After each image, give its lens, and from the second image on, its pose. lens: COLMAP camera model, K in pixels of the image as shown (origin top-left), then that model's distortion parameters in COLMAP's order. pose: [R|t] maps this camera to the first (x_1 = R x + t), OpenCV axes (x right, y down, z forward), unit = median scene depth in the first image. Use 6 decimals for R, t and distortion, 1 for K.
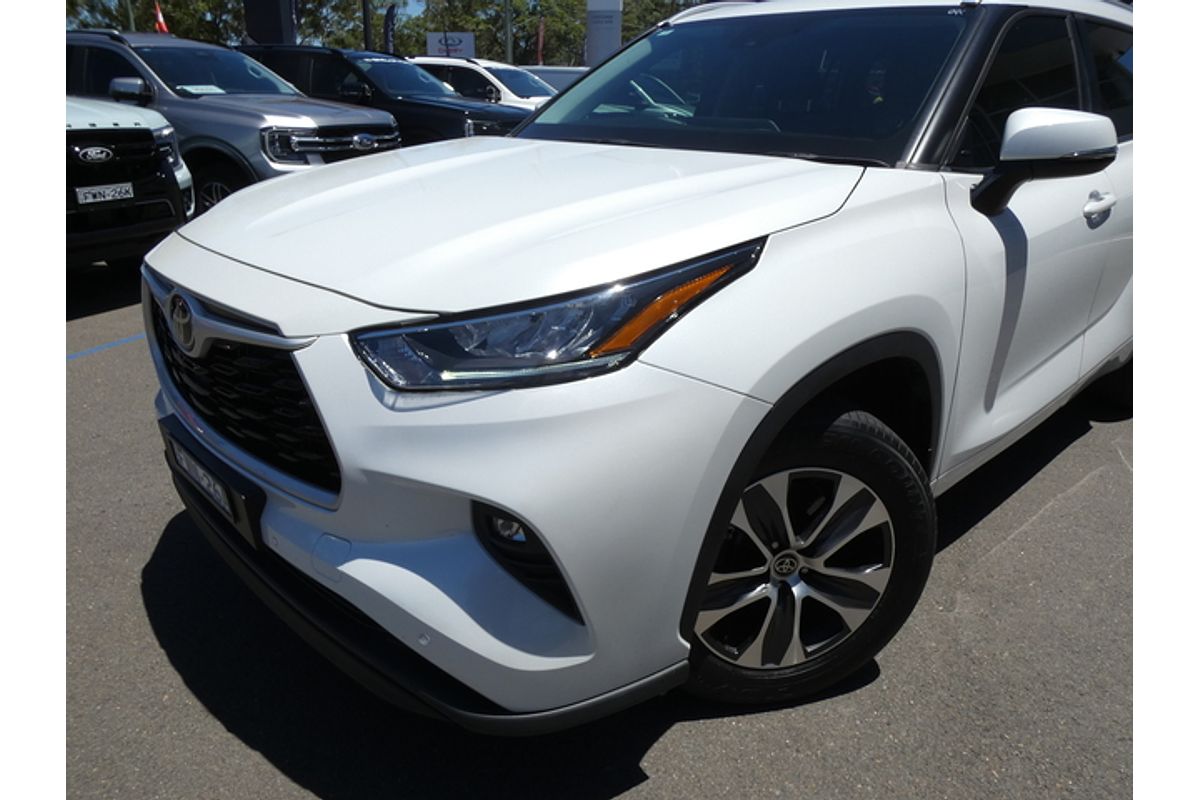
lens RADIAL K [[808.2, 0, 592.7], [0, 808.2, 384.6], [0, 0, 1]] dist [-0.010922, -0.001528]
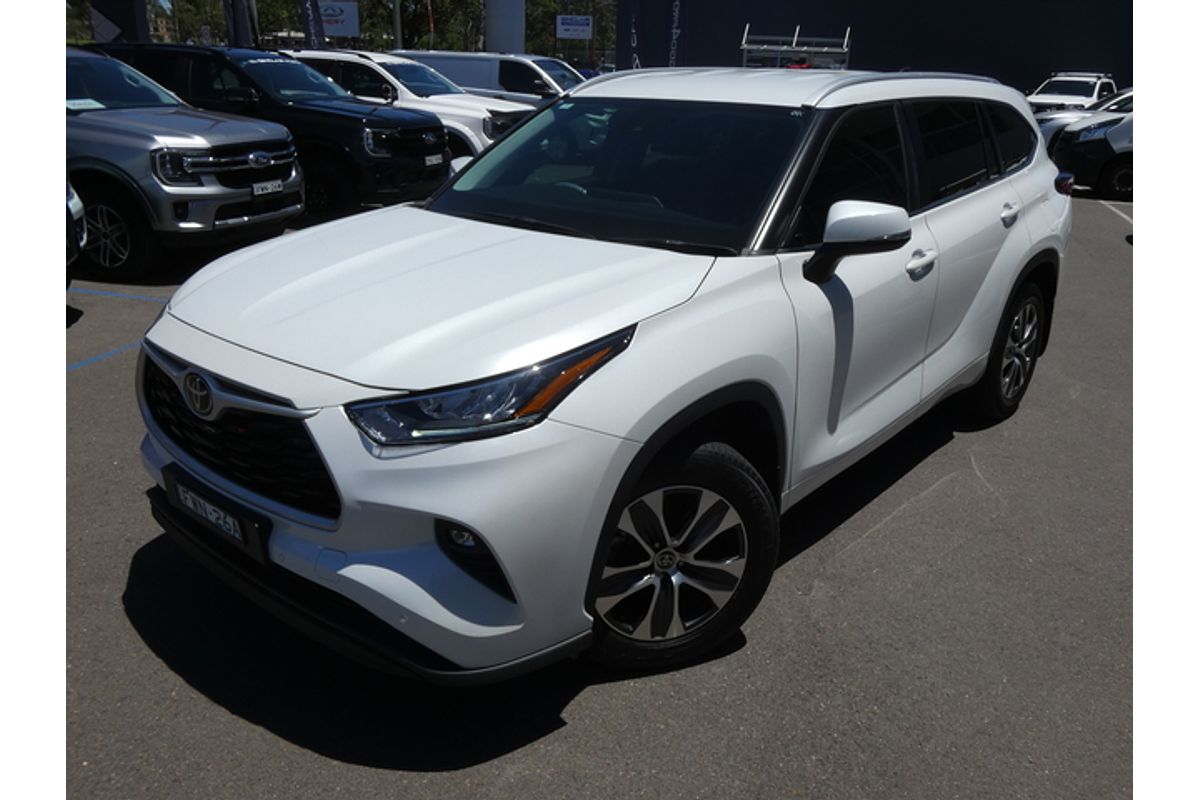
lens RADIAL K [[1049.7, 0, 604.9], [0, 1049.7, 380.7], [0, 0, 1]] dist [-0.033971, 0.007278]
pose [[0.994533, -0.031700, 0.099493, -0.020791], [0.031572, 0.999497, 0.002860, -0.075346], [-0.099533, 0.000297, 0.995034, -0.677086]]
